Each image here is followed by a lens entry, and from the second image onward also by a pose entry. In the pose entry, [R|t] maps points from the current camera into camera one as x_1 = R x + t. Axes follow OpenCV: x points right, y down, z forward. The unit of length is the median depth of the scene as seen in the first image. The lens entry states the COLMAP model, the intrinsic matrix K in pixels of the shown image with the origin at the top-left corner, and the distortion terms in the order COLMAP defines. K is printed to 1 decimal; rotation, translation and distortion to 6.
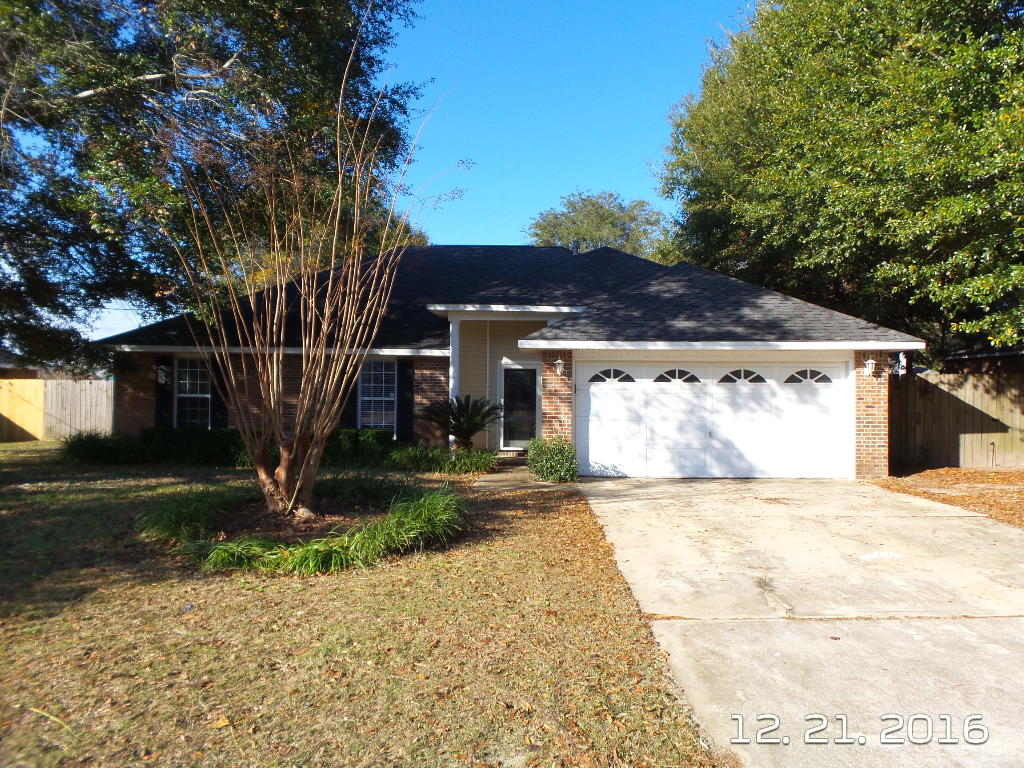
lens RADIAL K [[711.1, 0, 512.7], [0, 711.1, 395.1], [0, 0, 1]] dist [0.004180, 0.009491]
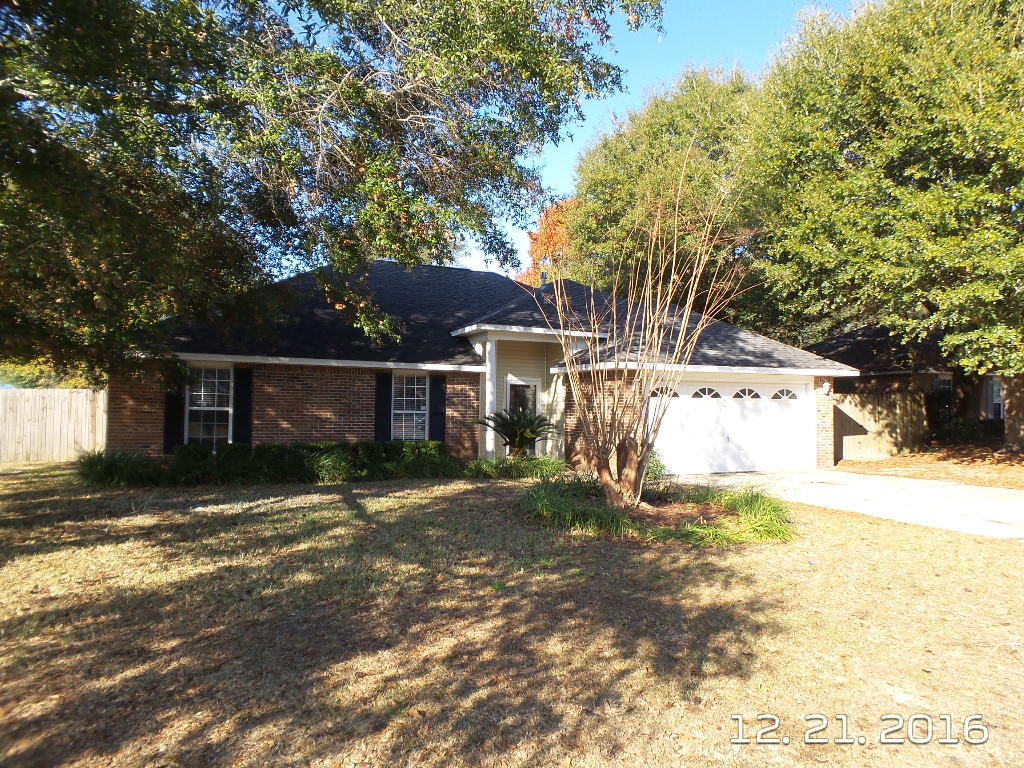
lens RADIAL K [[711.1, 0, 512.7], [0, 711.1, 395.1], [0, 0, 1]] dist [0.004180, 0.009491]
pose [[0.904781, 0.008263, 0.425797, -0.541553], [0.000041, 0.999810, -0.019489, 0.001034], [-0.425878, 0.017650, 0.904609, 0.005124]]
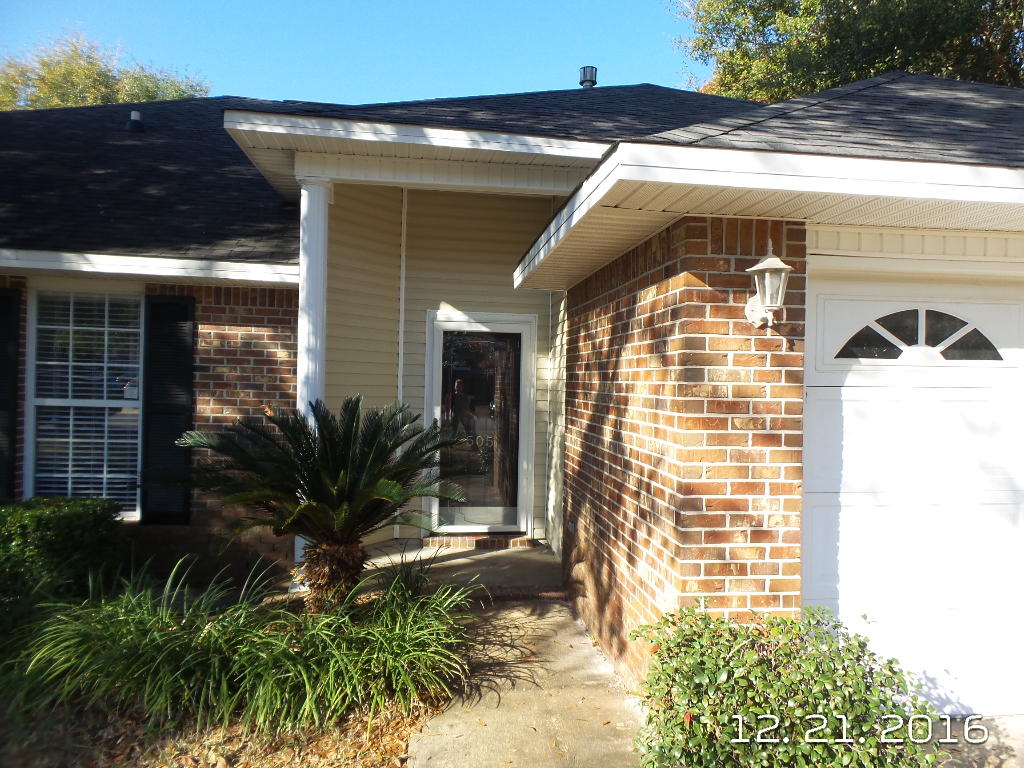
lens RADIAL K [[711.1, 0, 512.7], [0, 711.1, 395.1], [0, 0, 1]] dist [0.004180, 0.009491]
pose [[0.986128, 0.009647, 0.165705, -0.045136], [-0.011266, 0.999898, 0.008828, -0.005318], [-0.165603, -0.010572, 0.986136, 0.674602]]
